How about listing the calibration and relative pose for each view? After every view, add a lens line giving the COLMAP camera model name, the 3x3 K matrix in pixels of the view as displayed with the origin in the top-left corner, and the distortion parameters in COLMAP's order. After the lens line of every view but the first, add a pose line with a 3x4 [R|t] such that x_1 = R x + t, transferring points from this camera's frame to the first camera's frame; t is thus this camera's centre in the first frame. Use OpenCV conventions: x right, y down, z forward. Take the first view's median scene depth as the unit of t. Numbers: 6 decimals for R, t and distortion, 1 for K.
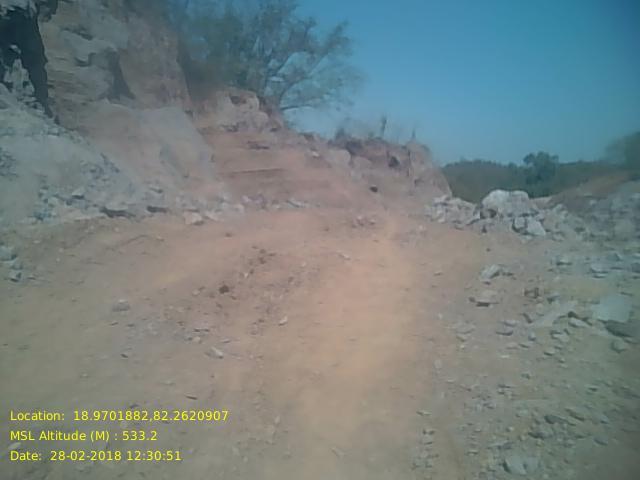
lens RADIAL K [[547.4, 0, 300.8], [0, 547.4, 235.2], [0, 0, 1]] dist [0.054166, -0.104728]
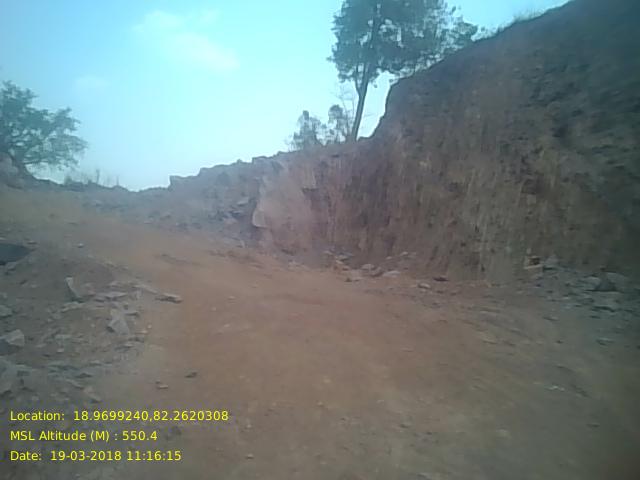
lens RADIAL K [[547.4, 0, 324.0], [0, 547.4, 239.1], [0, 0, 1]] dist [0.054166, -0.104728]
pose [[0.880014, -0.046609, 0.472656, -0.038759], [0.088638, 0.993806, -0.067031, 0.155641], [-0.466604, 0.100884, 0.878694, -0.727466]]
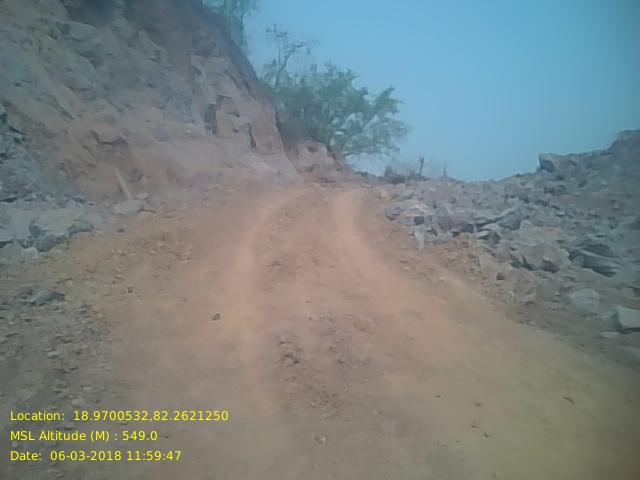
lens RADIAL K [[547.4, 0, 318.8], [0, 547.4, 246.1], [0, 0, 1]] dist [0.054166, -0.104728]
pose [[0.996720, -0.021407, -0.078050, 0.005120], [0.015967, 0.997442, -0.069676, 0.084483], [0.079342, 0.068201, 0.994512, -0.320805]]
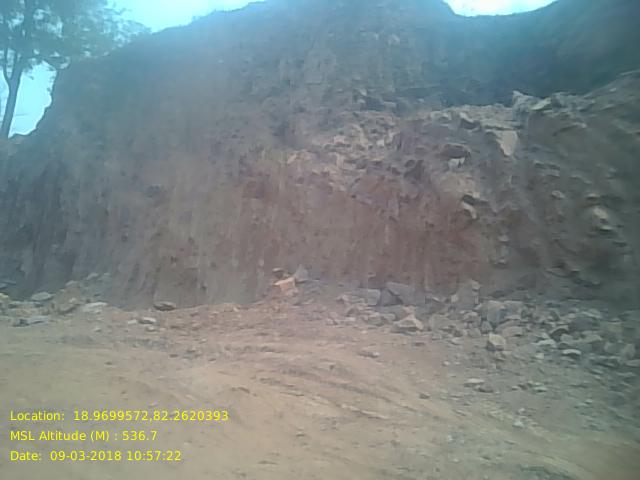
lens RADIAL K [[547.4, 0, 337.9], [0, 547.4, 239.2], [0, 0, 1]] dist [0.054166, -0.104728]
pose [[0.457088, -0.057675, 0.887550, -0.006448], [0.157881, 0.987309, -0.017151, 0.150388], [-0.875297, 0.147966, 0.460393, -0.659107]]
